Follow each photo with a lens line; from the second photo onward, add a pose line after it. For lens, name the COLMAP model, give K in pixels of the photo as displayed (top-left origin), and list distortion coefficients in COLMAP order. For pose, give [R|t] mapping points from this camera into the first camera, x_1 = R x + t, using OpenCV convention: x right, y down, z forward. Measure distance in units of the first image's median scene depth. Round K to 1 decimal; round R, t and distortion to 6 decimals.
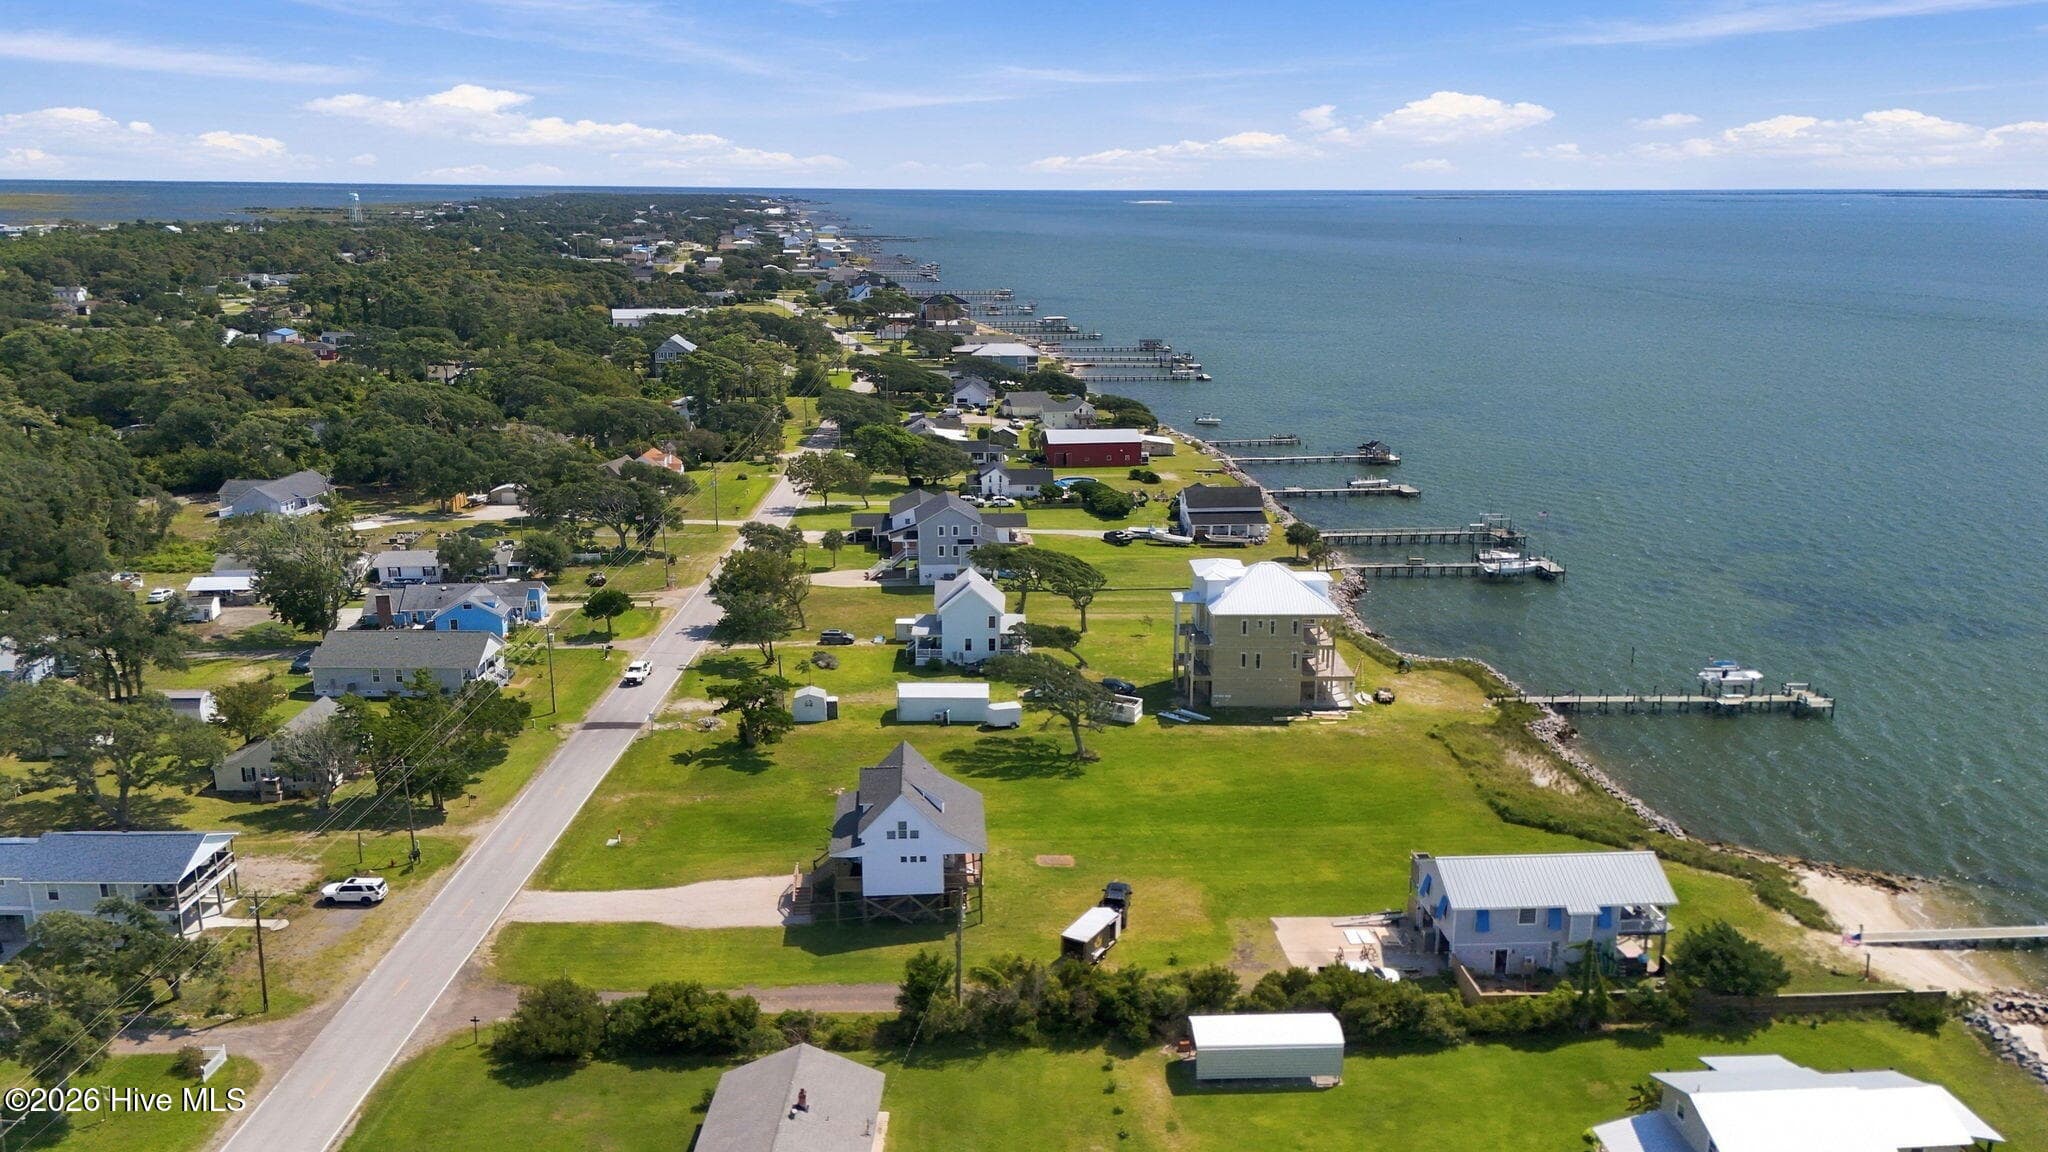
lens RADIAL K [[1495.3, 0, 1032.7], [0, 1495.3, 579.5], [0, 0, 1]] dist [0.062424, -0.041641]
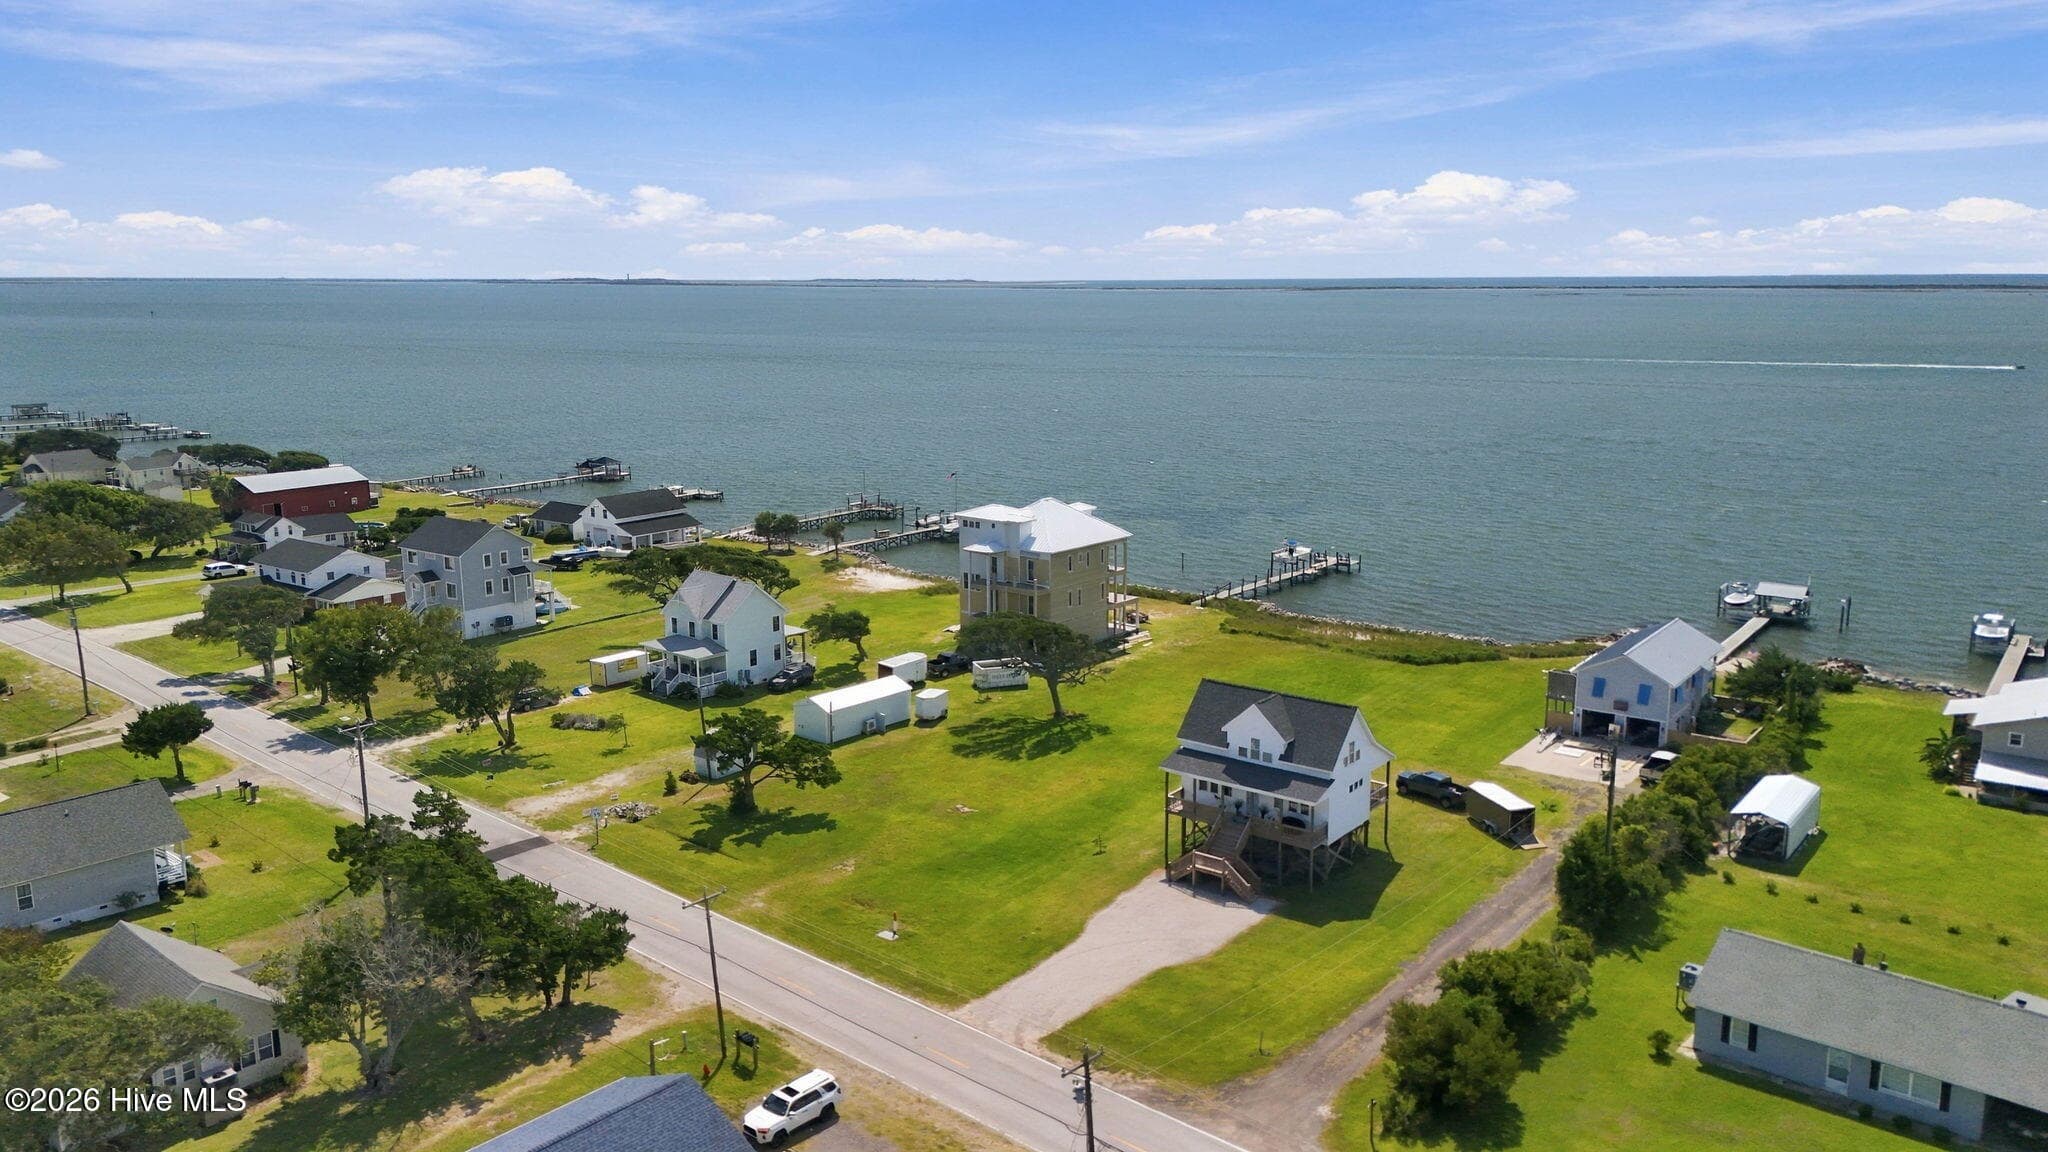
lens RADIAL K [[1495.3, 0, 1020.7], [0, 1495.3, 562.8], [0, 0, 1]] dist [0.062424, -0.041641]
pose [[0.664869, -0.148527, 0.732044, -0.542753], [0.195039, 0.980553, 0.021806, 0.004572], [-0.721047, 0.128279, 0.680908, 0.360875]]
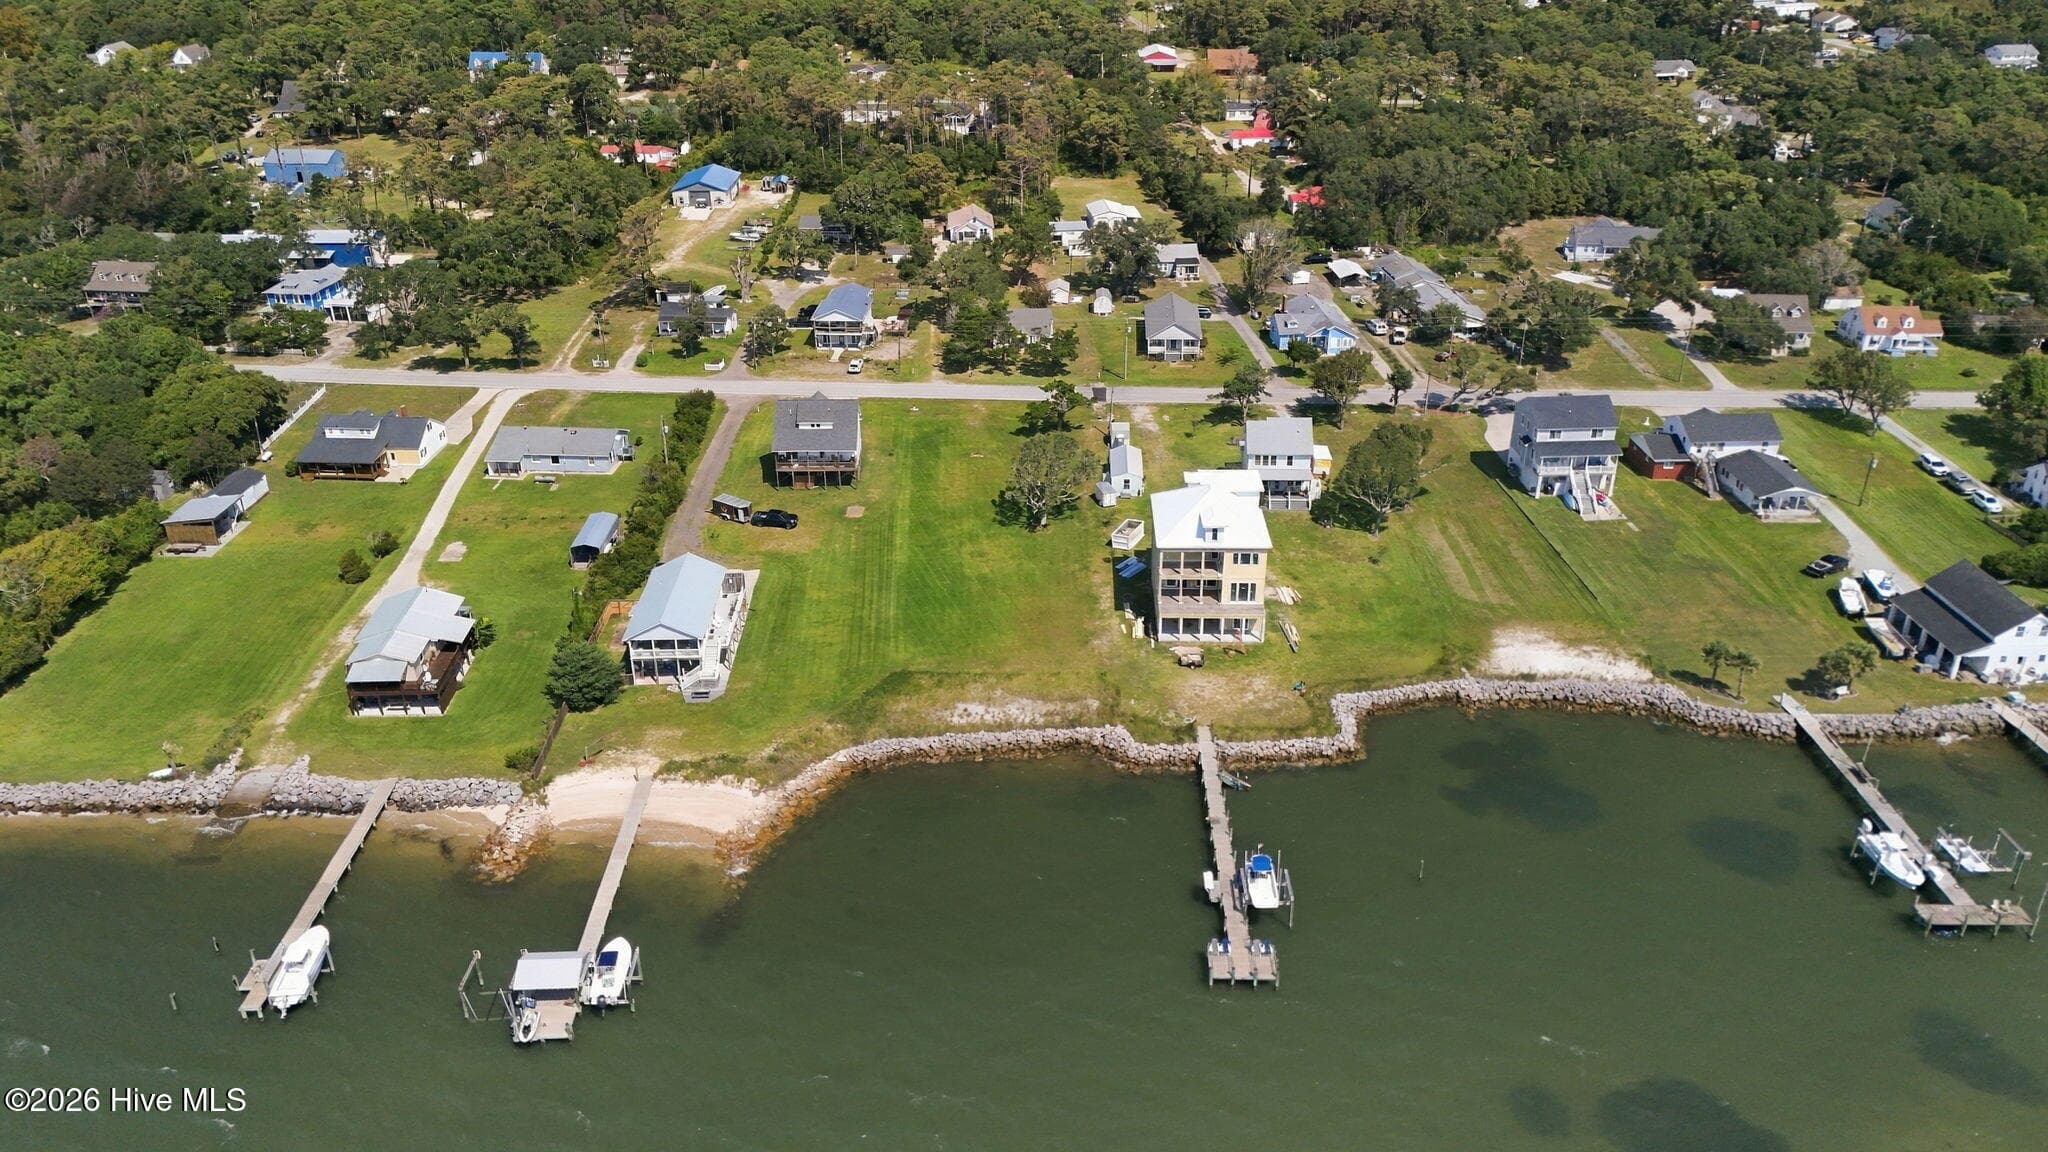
lens RADIAL K [[1495.3, 0, 1018.0], [0, 1495.3, 582.7], [0, 0, 1]] dist [0.062424, -0.041641]
pose [[-0.057702, 0.451836, -0.890233, 1.067447], [-0.244675, 0.858123, 0.451398, -0.370999], [0.967887, 0.243864, 0.061038, 0.809418]]
